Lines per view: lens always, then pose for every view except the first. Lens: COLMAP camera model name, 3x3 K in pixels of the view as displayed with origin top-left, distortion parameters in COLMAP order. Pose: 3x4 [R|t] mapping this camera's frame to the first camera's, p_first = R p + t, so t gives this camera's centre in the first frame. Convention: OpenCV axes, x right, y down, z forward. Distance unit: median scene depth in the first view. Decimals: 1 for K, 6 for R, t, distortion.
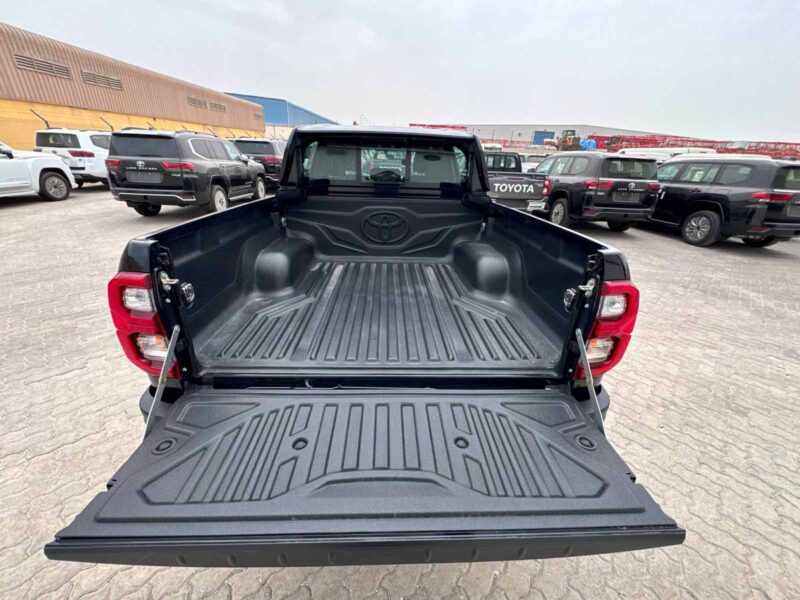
lens RADIAL K [[322.9, 0, 399.1], [0, 322.9, 301.6], [0, 0, 1]] dist [-0.009685, -0.000452]
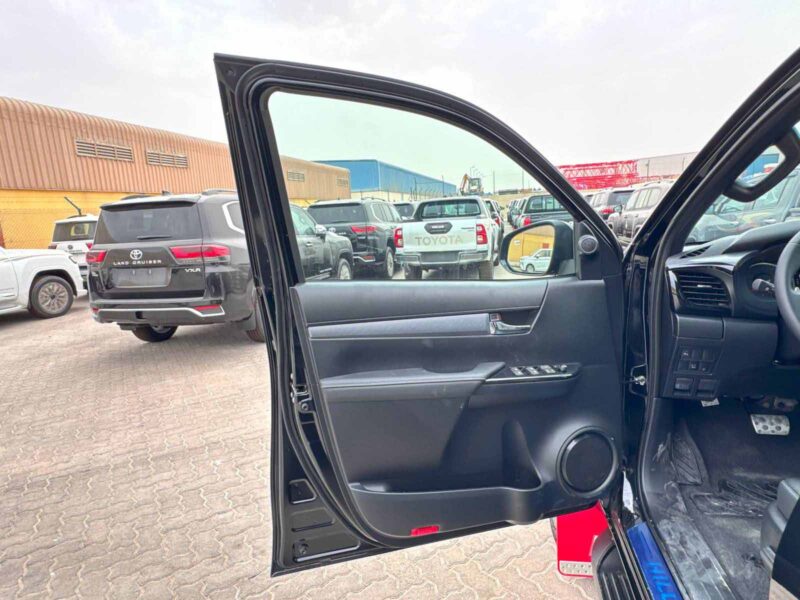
lens RADIAL K [[458.6, 0, 401.9], [0, 458.6, 304.4], [0, 0, 1]] dist [-0.028713, -0.000698]
pose [[0.964829, -0.052617, -0.257557, -0.138733], [-0.010551, 0.971223, -0.237937, -0.125491], [0.262665, 0.232286, 0.936510, 0.306564]]
